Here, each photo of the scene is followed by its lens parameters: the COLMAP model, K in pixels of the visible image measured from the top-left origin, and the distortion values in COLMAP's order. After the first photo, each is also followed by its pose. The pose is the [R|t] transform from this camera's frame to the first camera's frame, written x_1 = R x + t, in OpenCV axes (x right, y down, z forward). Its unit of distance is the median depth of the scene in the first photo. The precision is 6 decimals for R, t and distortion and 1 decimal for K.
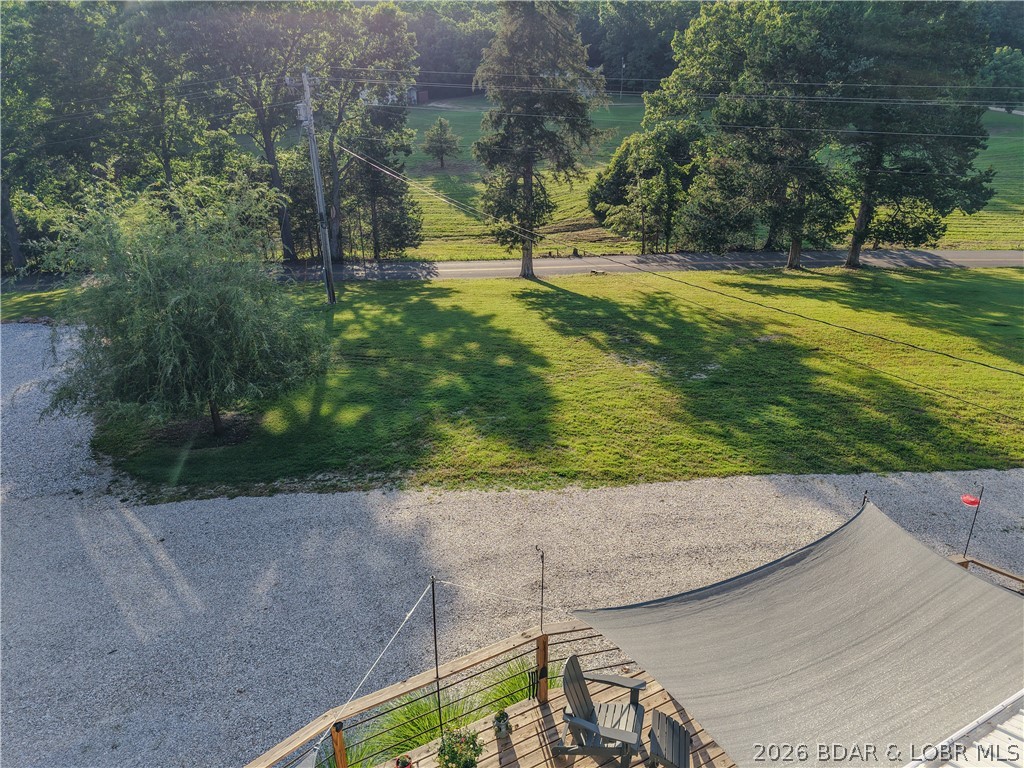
lens RADIAL K [[706.7, 0, 512.0], [0, 706.7, 384.0], [0, 0, 1]] dist [0.025167, -0.017203]
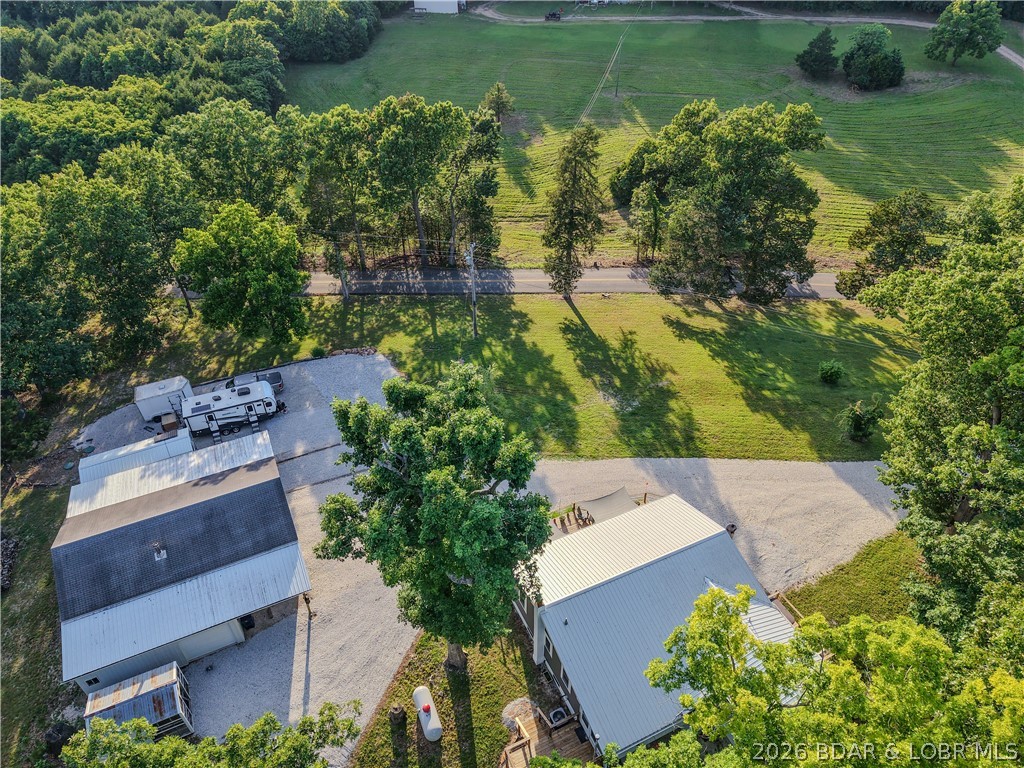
lens RADIAL K [[706.7, 0, 512.0], [0, 706.7, 384.0], [0, 0, 1]] dist [0.025167, -0.017203]
pose [[0.999202, 0.022638, -0.032921, -0.089251], [-0.014436, 0.972883, 0.230849, -0.590285], [0.037254, -0.230189, 0.972433, -1.367901]]
